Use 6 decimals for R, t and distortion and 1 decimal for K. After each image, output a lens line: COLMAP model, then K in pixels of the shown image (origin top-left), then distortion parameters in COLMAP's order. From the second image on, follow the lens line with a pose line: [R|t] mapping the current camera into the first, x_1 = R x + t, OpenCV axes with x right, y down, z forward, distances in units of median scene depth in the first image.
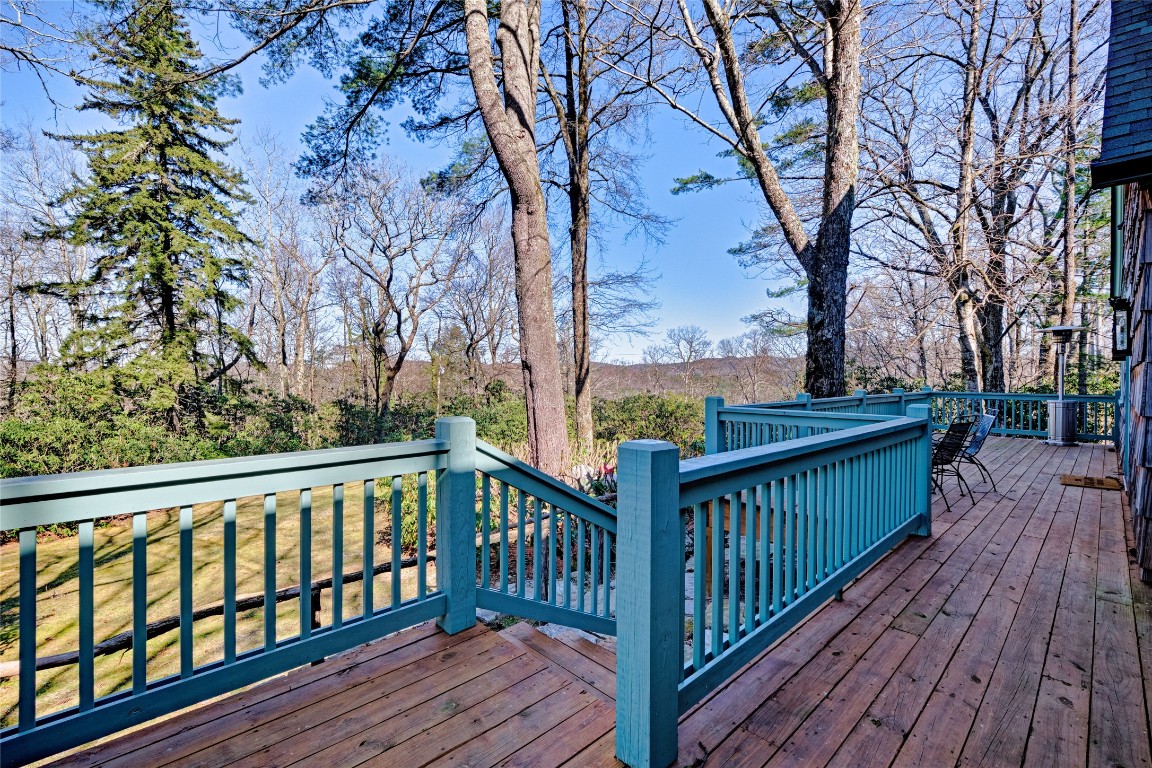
lens RADIAL K [[507.8, 0, 572.7], [0, 507.8, 382.1], [0, 0, 1]] dist [-0.000365, 0.000518]
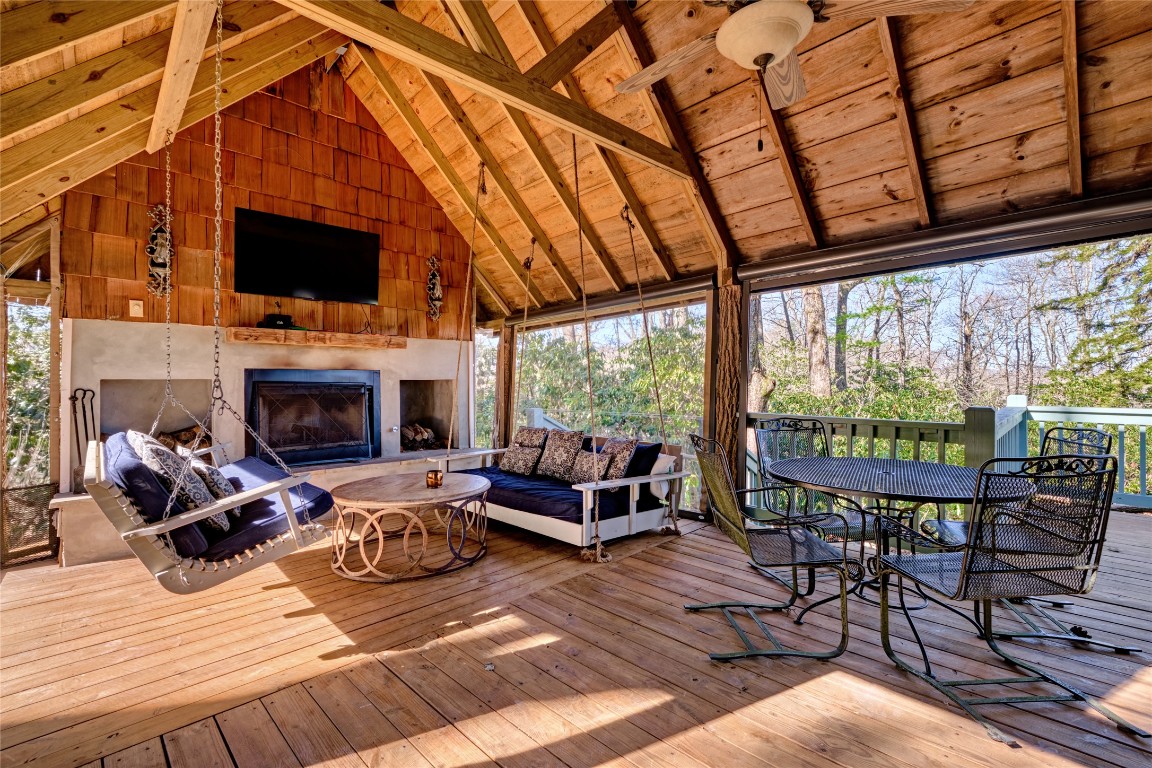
lens RADIAL K [[507.8, 0, 570.2], [0, 507.8, 378.9], [0, 0, 1]] dist [-0.000365, 0.000518]
pose [[0.010757, -0.007997, -0.999910, 0.108440], [-0.005169, 0.999954, -0.008053, 0.000550], [0.999929, 0.005255, 0.010716, -0.121527]]
